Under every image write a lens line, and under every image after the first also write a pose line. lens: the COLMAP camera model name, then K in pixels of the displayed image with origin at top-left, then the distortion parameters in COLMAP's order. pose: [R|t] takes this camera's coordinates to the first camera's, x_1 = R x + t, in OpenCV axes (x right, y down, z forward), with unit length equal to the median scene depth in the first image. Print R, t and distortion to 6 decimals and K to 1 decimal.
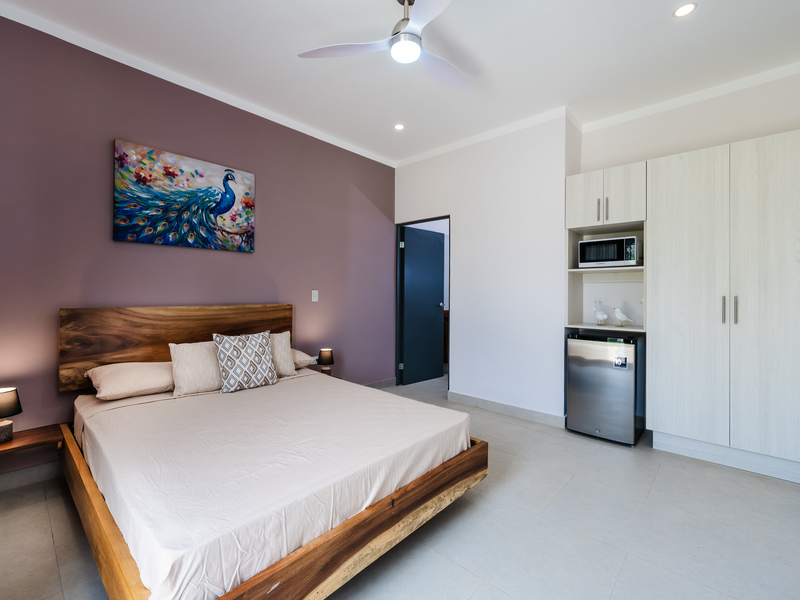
lens RADIAL K [[356.6, 0, 394.1], [0, 356.6, 294.0], [0, 0, 1]] dist [0.007021, -0.000797]
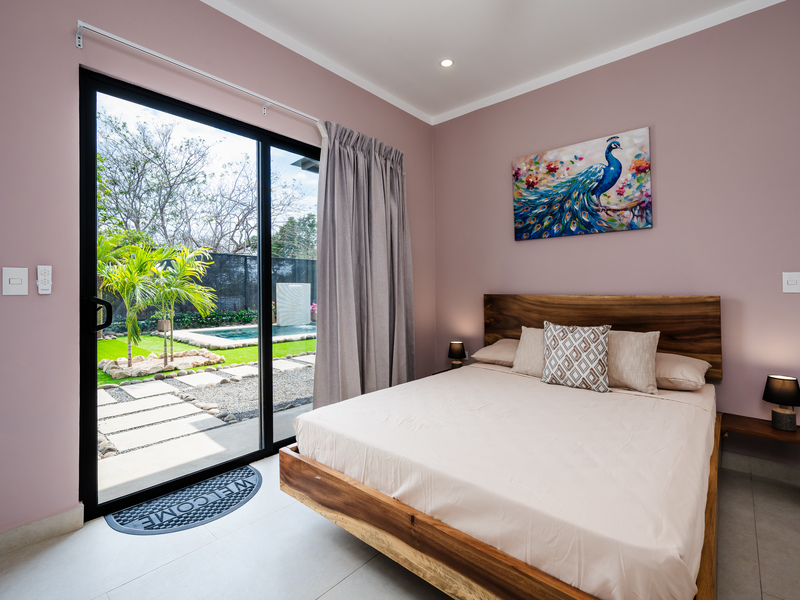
lens RADIAL K [[371.8, 0, 399.6], [0, 371.8, 294.9], [0, 0, 1]] dist [-0.003327, -0.002099]
pose [[0.036136, 0.002611, -0.999343, 0.428899], [-0.002968, 0.999992, 0.002505, 0.031993], [0.999342, 0.002875, 0.036143, 0.471829]]
